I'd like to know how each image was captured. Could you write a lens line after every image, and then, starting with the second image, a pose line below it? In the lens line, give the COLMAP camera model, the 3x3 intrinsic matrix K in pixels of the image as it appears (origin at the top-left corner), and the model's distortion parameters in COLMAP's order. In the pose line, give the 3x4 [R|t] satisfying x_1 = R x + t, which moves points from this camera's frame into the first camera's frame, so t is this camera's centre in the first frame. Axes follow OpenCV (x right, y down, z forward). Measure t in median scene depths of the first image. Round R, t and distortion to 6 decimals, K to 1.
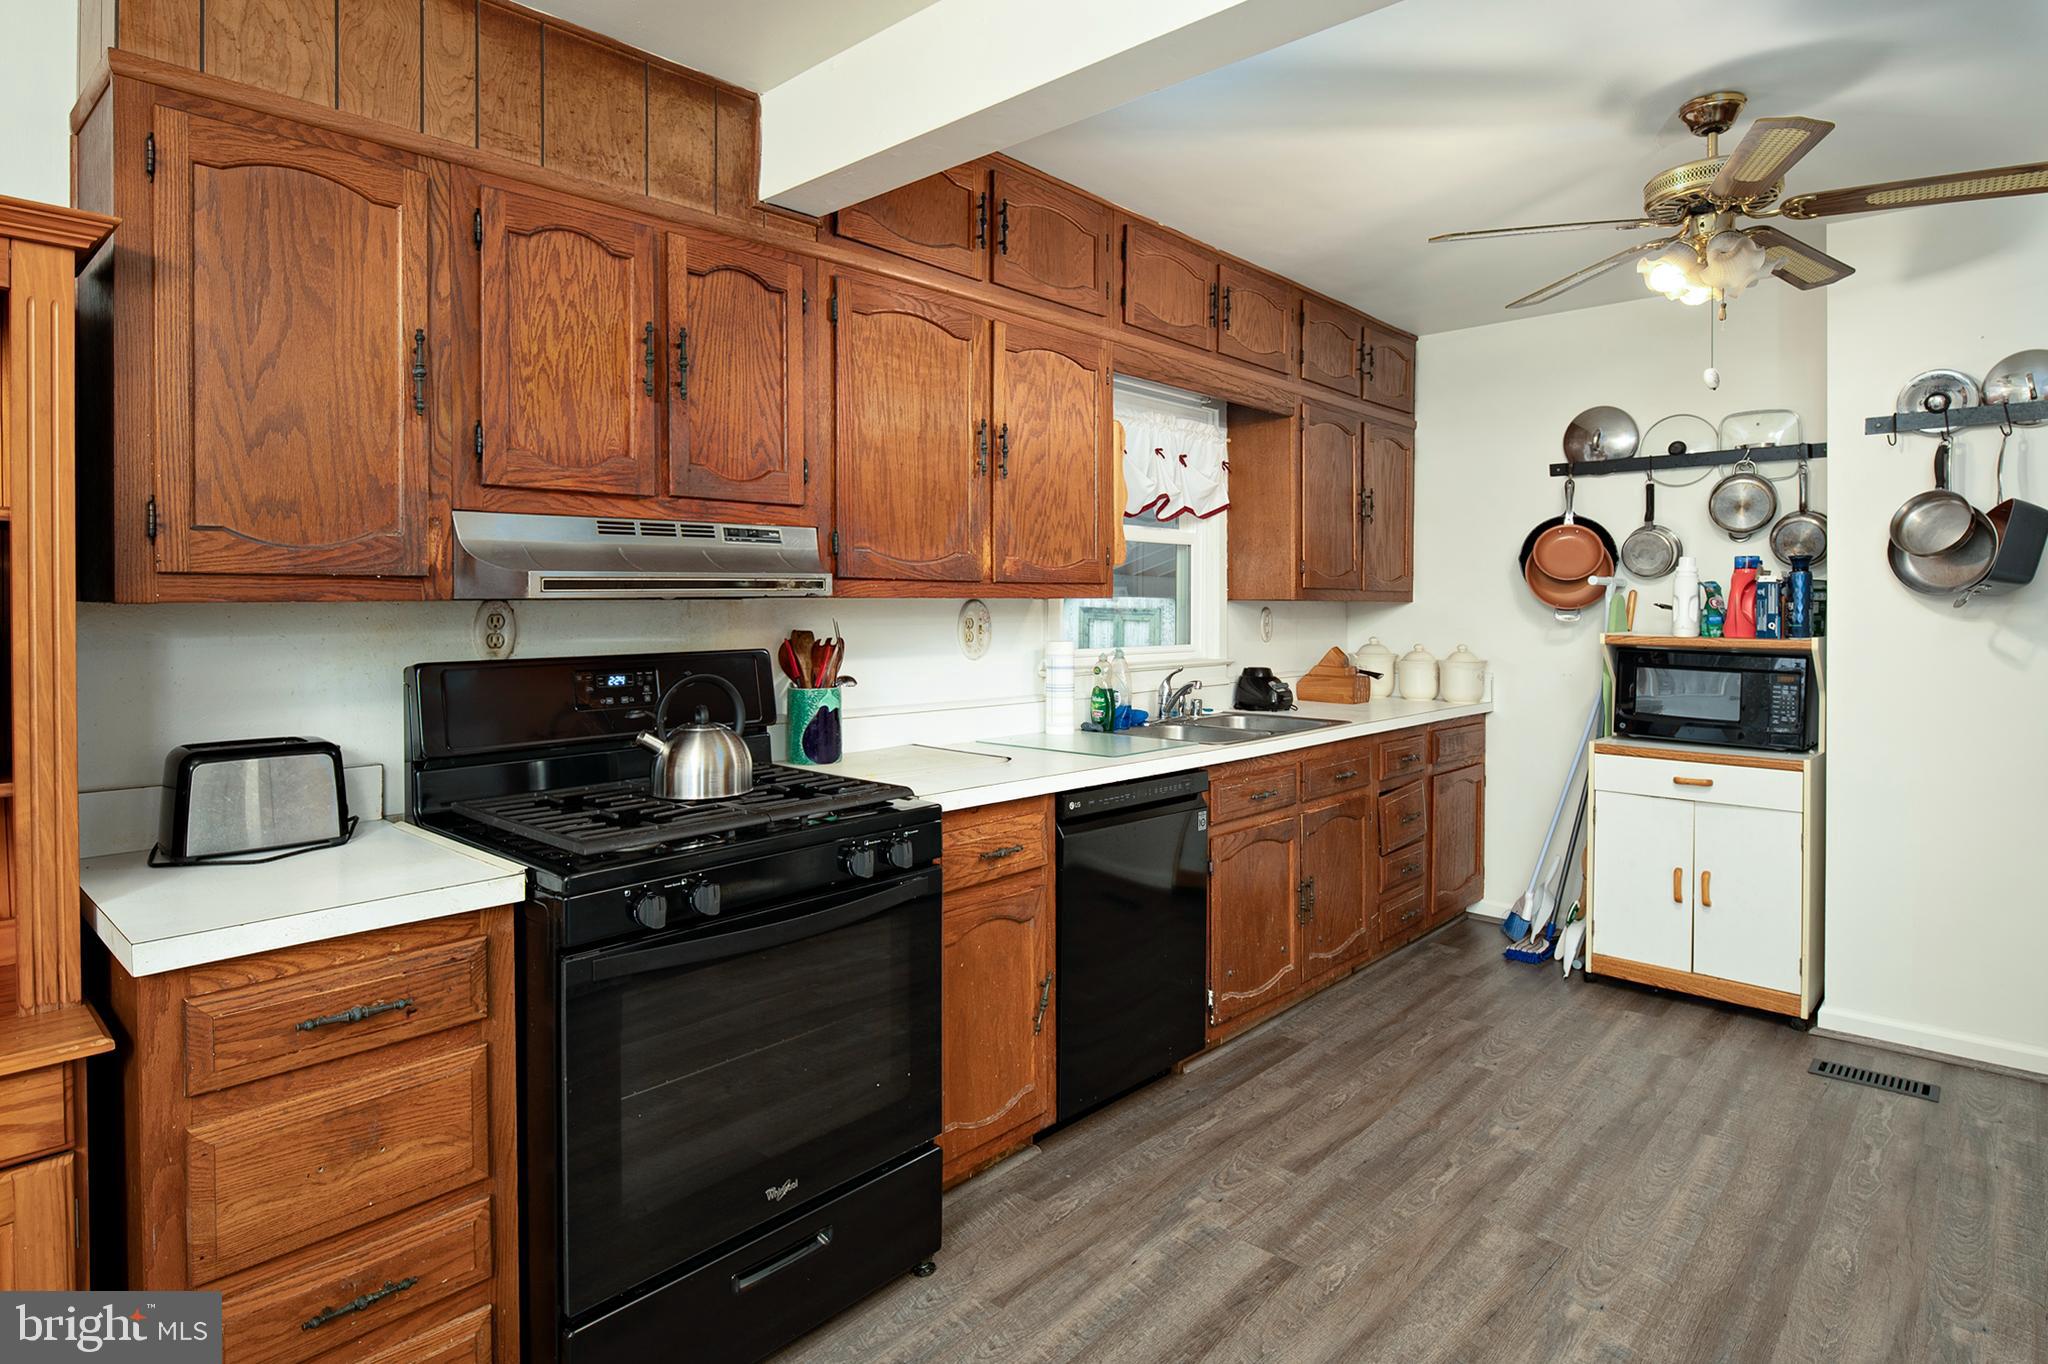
lens RADIAL K [[1114.0, 0, 1018.8], [0, 1114.0, 610.9], [0, 0, 1]] dist [-0.003490, -0.002874]
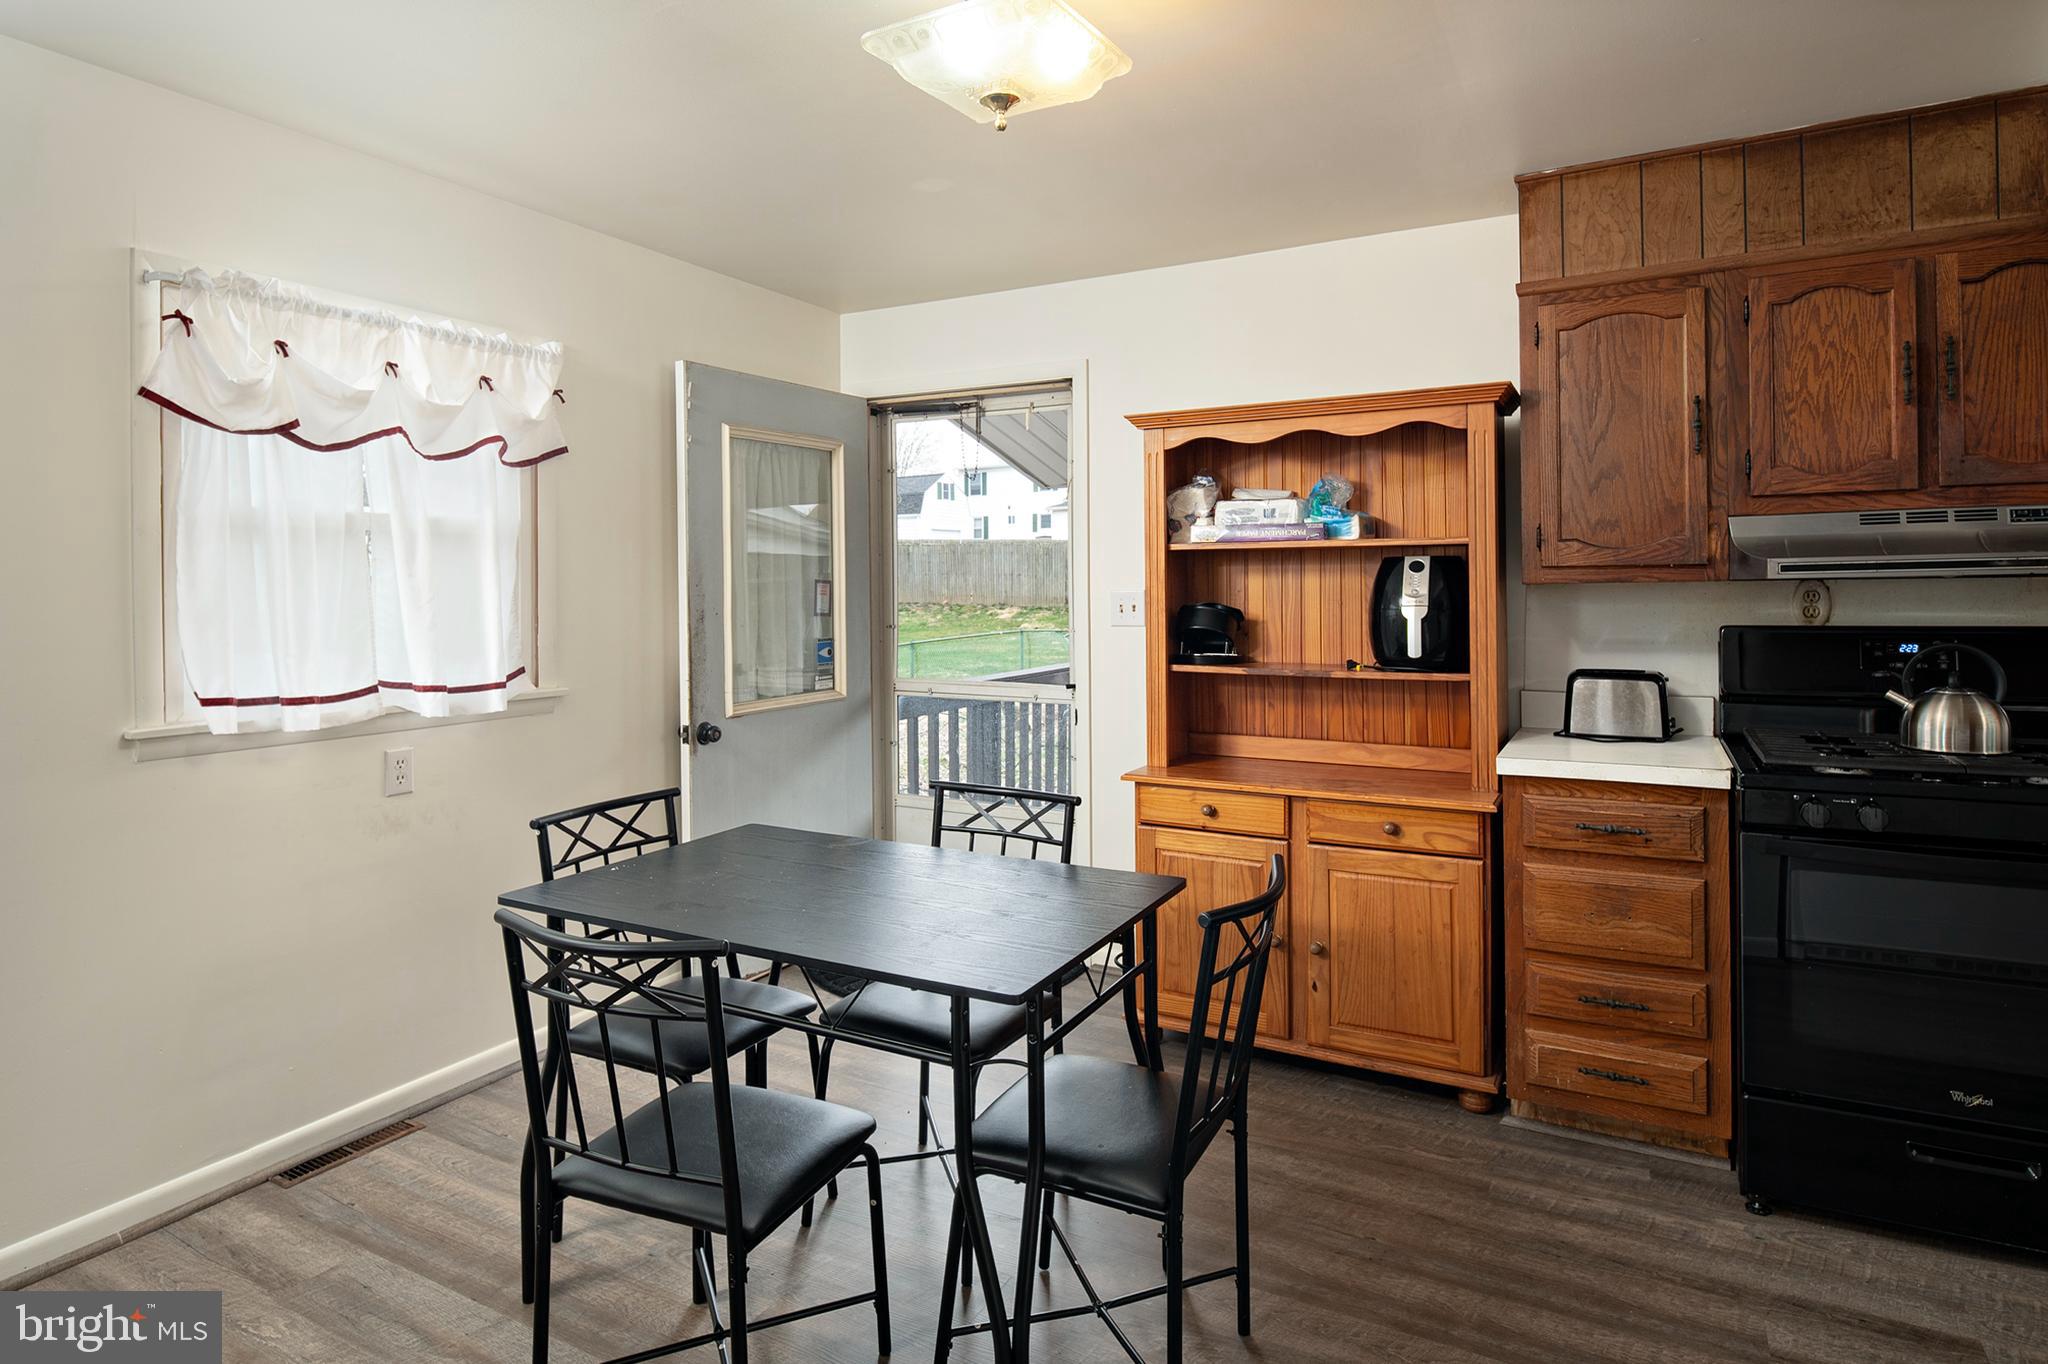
lens RADIAL K [[1125.0, 0, 1017.5], [0, 1125.0, 564.6], [0, 0, 1]] dist [-0.005429, -0.002623]
pose [[0.233405, -0.019046, -0.972193, 0.595914], [0.001173, 0.999813, -0.019305, -0.002939], [0.972379, 0.003365, 0.233384, -0.185905]]
